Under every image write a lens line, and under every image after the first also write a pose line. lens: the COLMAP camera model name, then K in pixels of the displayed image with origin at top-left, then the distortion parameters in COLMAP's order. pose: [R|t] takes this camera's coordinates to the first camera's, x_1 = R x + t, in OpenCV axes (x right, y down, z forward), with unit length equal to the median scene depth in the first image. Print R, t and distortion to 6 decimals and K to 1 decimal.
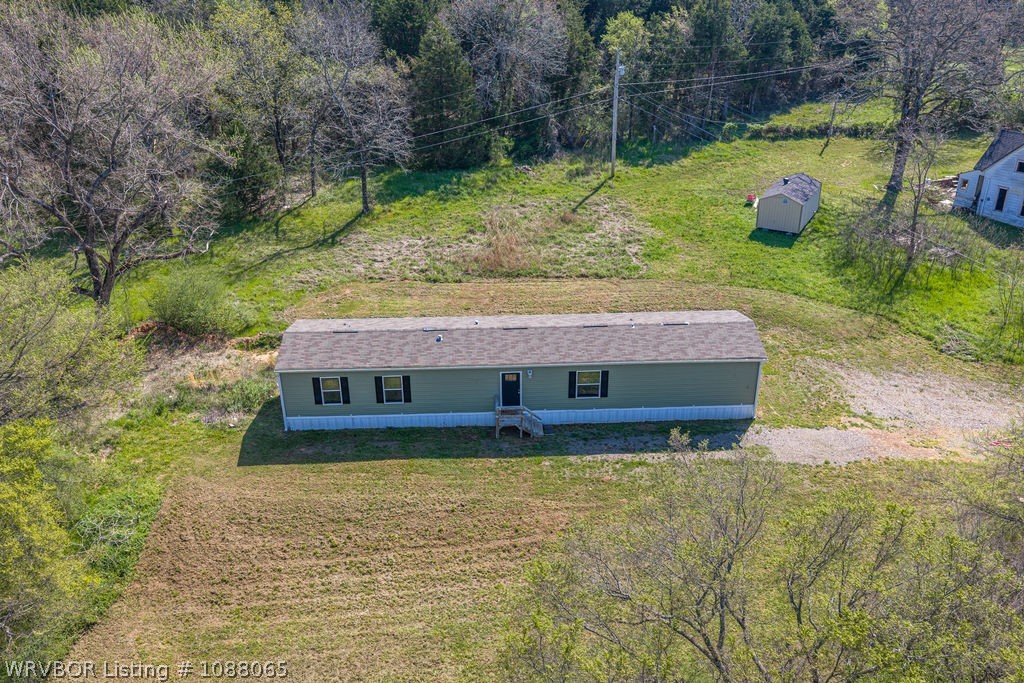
lens RADIAL K [[848.6, 0, 516.0], [0, 848.6, 338.7], [0, 0, 1]] dist [0.043730, -0.110849]
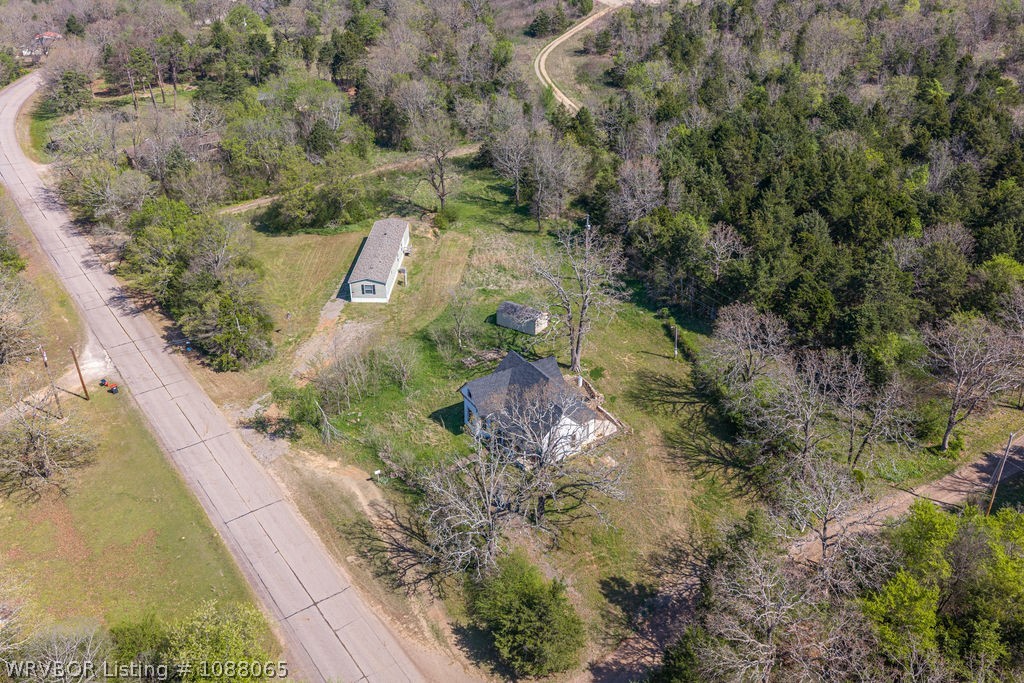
lens RADIAL K [[848.6, 0, 516.0], [0, 848.6, 338.7], [0, 0, 1]] dist [0.043730, -0.110849]
pose [[-0.065931, 0.496539, -0.865507, 2.112712], [-0.447391, 0.760610, 0.470441, -1.073157], [0.891905, 0.418237, 0.171999, 0.784794]]
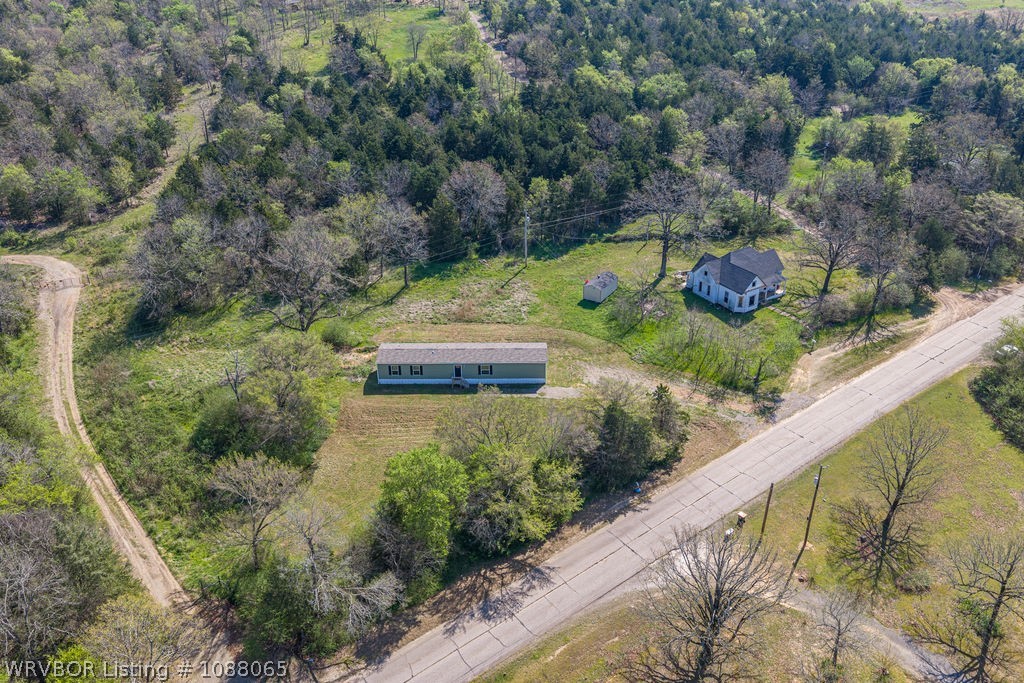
lens RADIAL K [[848.6, 0, 516.0], [0, 848.6, 338.7], [0, 0, 1]] dist [0.043730, -0.110849]
pose [[0.999244, 0.020436, -0.033061, 0.201417], [-0.019393, 0.999314, 0.031542, -0.102274], [0.033683, -0.030877, 0.998956, -1.312523]]
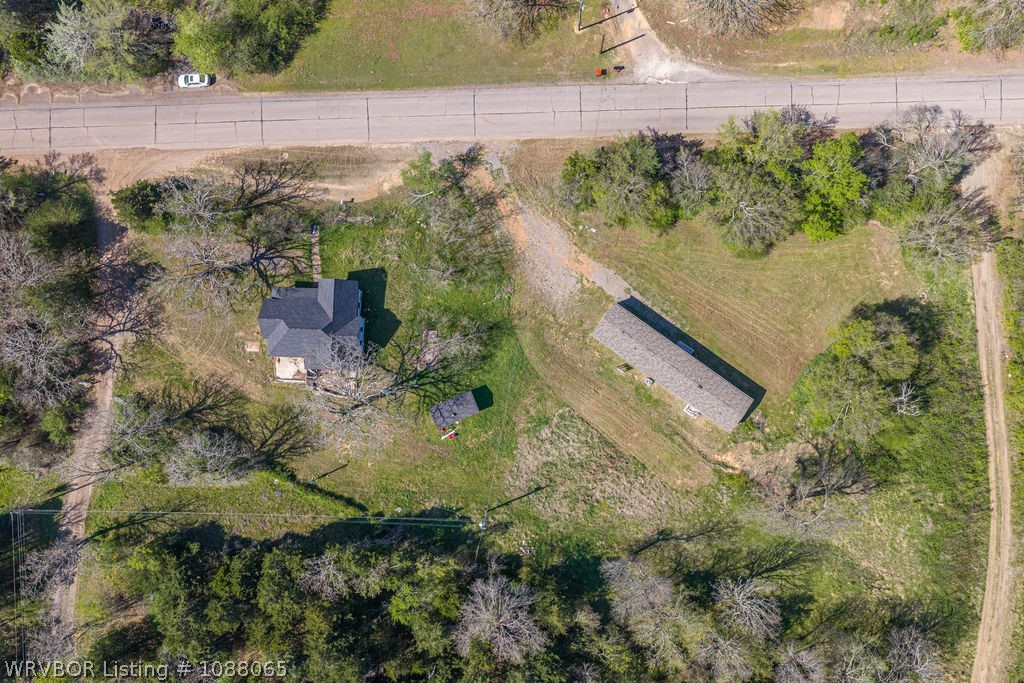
lens RADIAL K [[848.6, 0, 516.0], [0, 848.6, 338.7], [0, 0, 1]] dist [0.043730, -0.110849]
pose [[-0.789919, -0.612782, 0.022917, 0.299532], [0.301764, -0.355918, 0.884455, -1.917315], [-0.533822, 0.705564, 0.466062, -0.057199]]
